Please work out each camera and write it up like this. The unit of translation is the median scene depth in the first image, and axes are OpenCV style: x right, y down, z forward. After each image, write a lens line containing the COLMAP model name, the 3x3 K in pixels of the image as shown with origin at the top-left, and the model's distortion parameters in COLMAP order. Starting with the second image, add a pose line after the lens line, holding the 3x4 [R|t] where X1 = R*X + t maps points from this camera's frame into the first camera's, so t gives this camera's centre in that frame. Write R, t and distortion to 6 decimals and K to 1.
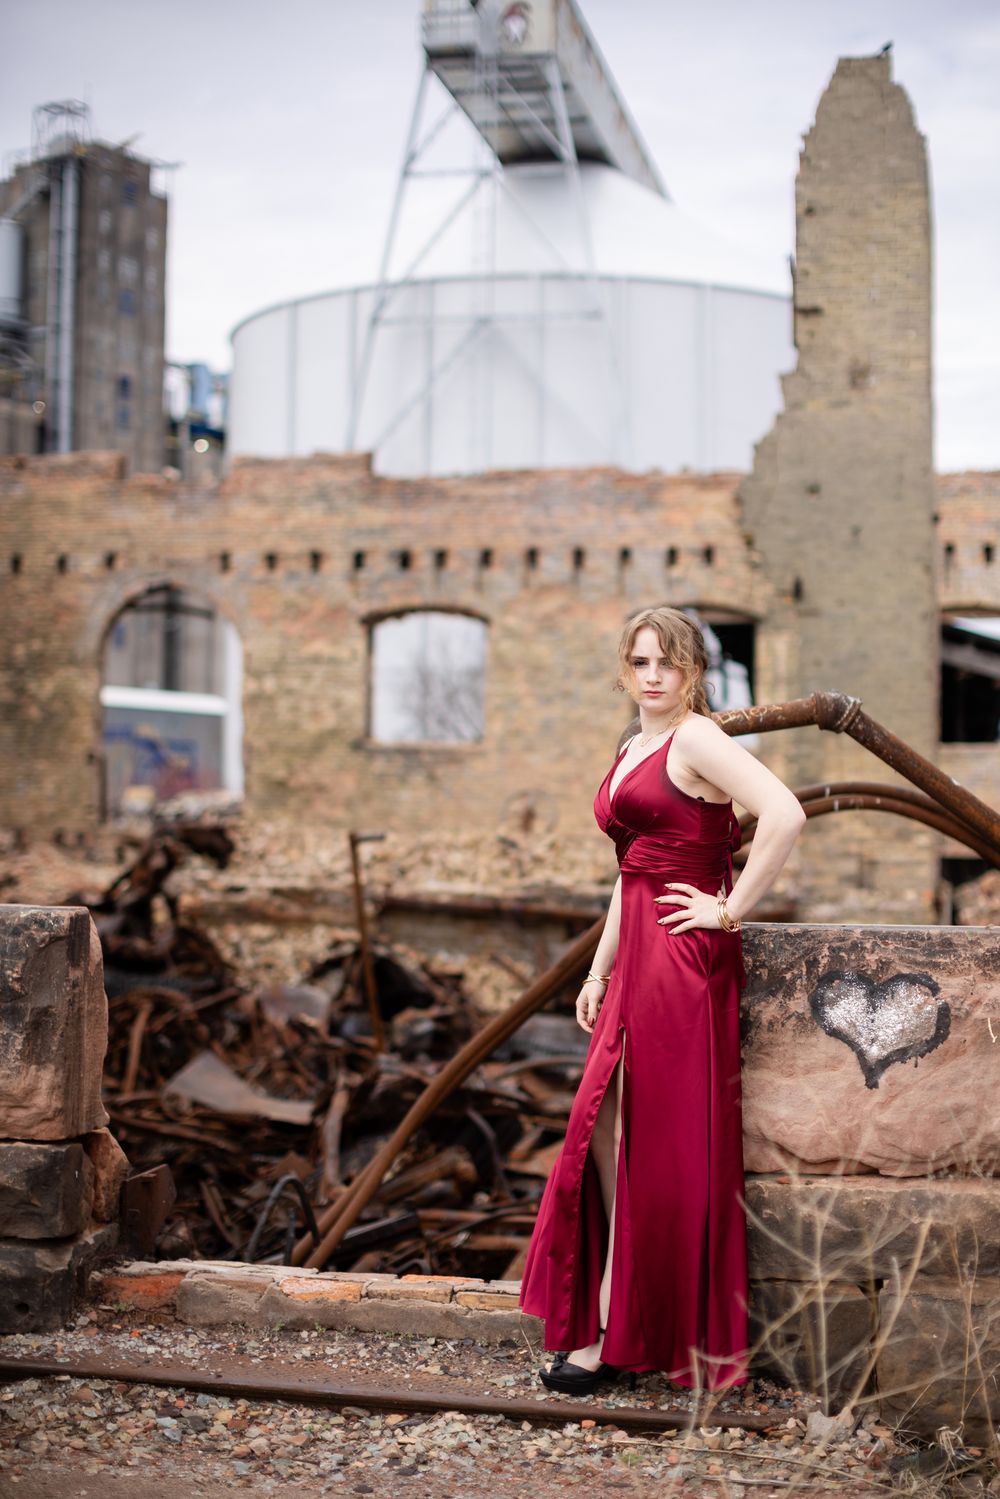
lens RADIAL K [[2279.2, 0, 500.0], [0, 2279.2, 749.5], [0, 0, 1]] dist [-0.152472, 0.212892]
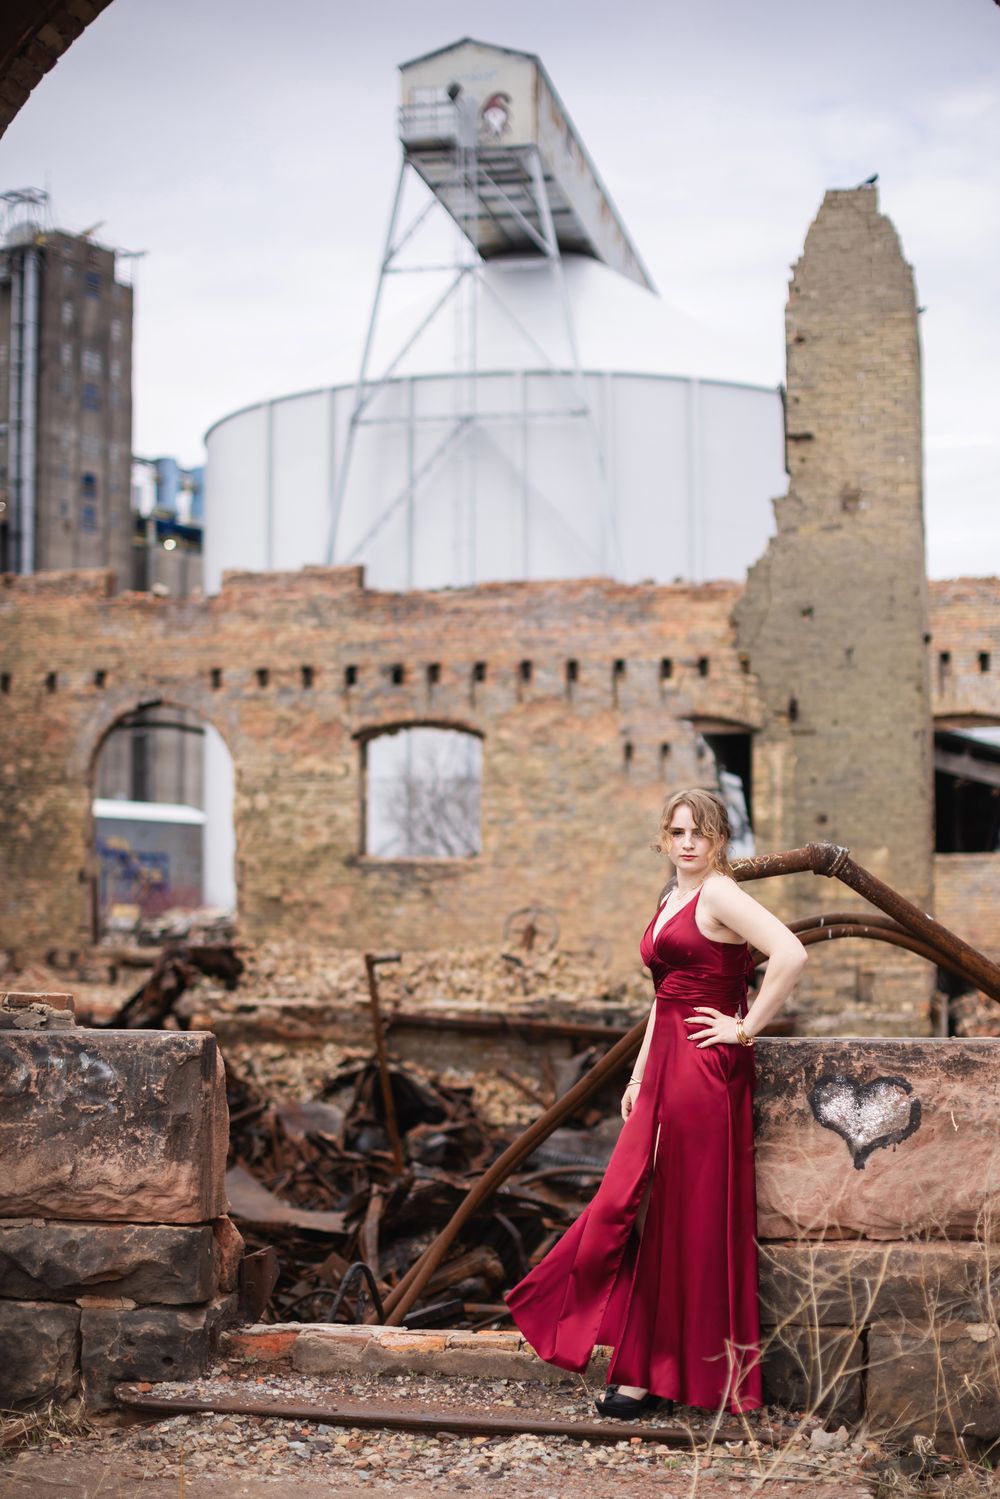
lens RADIAL K [[2405.4, 0, 479.1], [0, 2405.4, 822.3], [0, 0, 1]] dist [-0.152031, 0.170883]
pose [[0.999927, -0.012115, -0.000388, -0.010719], [0.012109, 0.999835, -0.013550, -0.006603], [0.000552, 0.013544, 0.999908, -0.080885]]
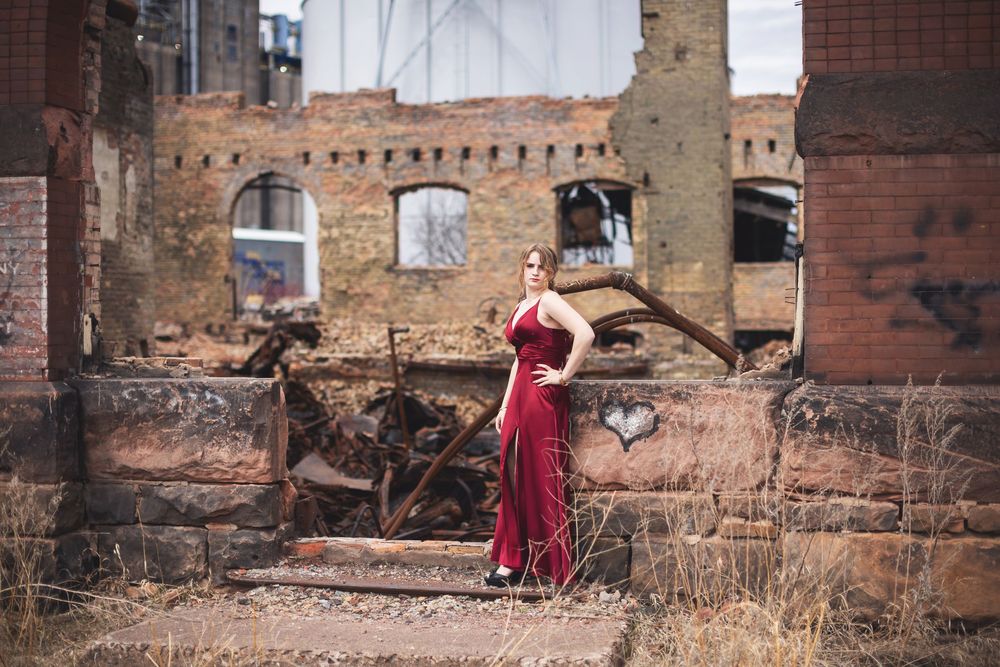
lens RADIAL K [[1495.3, 0, 481.1], [0, 1495.3, 334.5], [0, 0, 1]] dist [-0.149393, 0.120711]
pose [[0.999838, -0.018011, -0.000521, 0.004995], [0.018014, 0.998578, 0.050184, -0.012175], [-0.000384, -0.050185, 0.998740, -0.128550]]
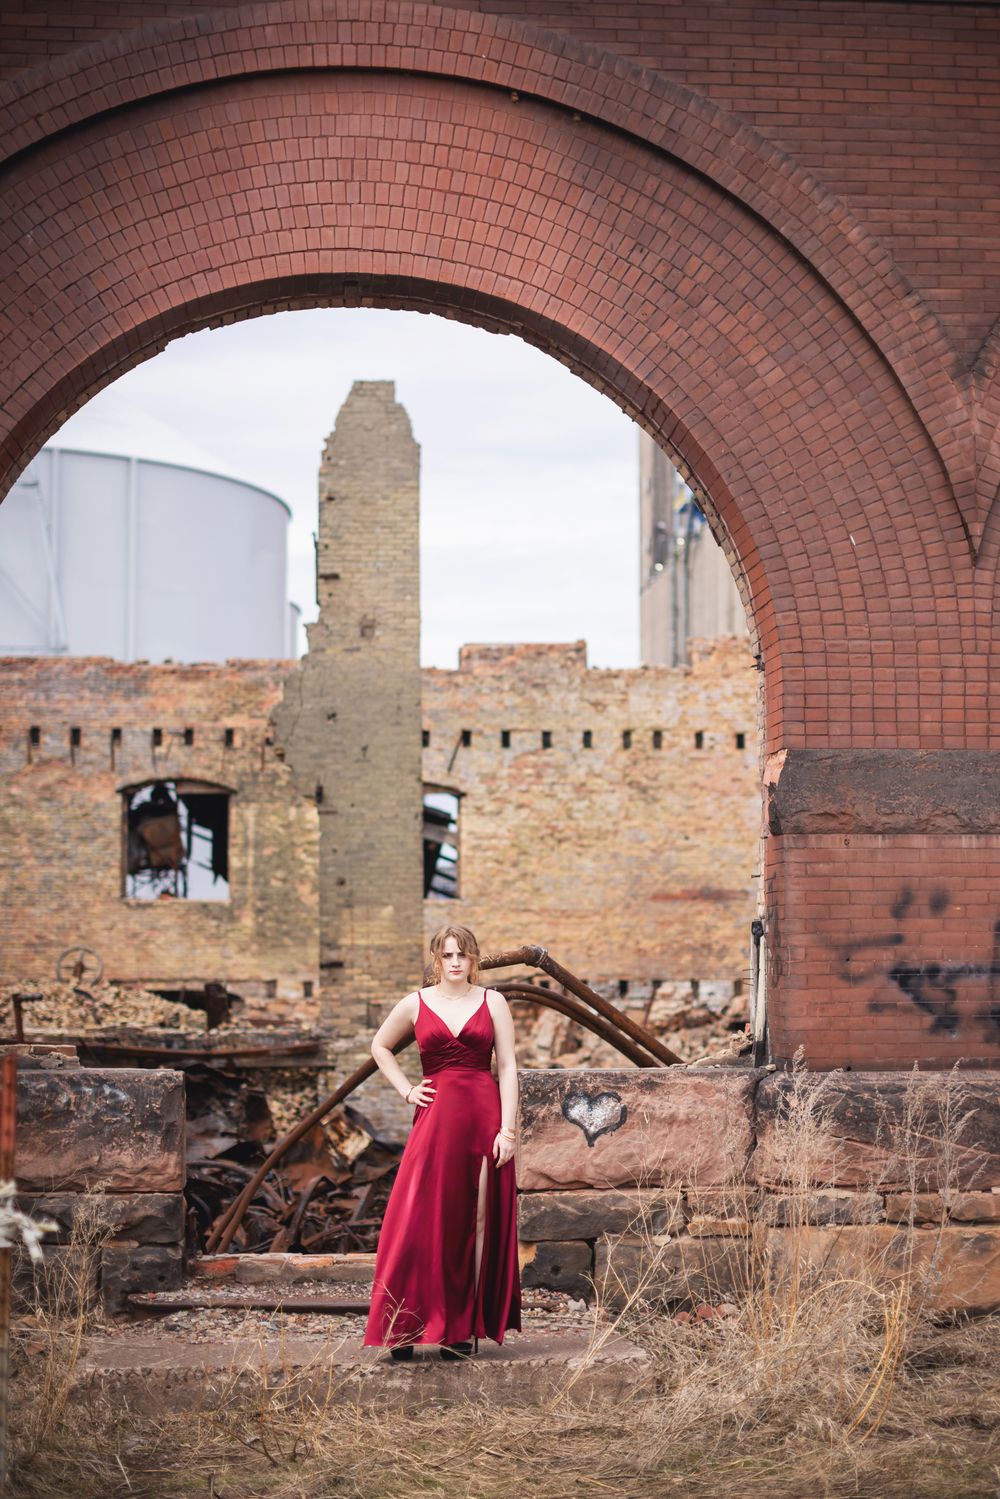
lens RADIAL K [[2279.2, 0, 500.0], [0, 2279.2, 749.5], [0, 0, 1]] dist [-0.152472, 0.212892]
pose [[0.959903, 0.012180, 0.280069, -0.131131], [0.002479, 0.998648, -0.051929, -0.028424], [-0.280323, 0.050542, 0.958574, -0.262047]]
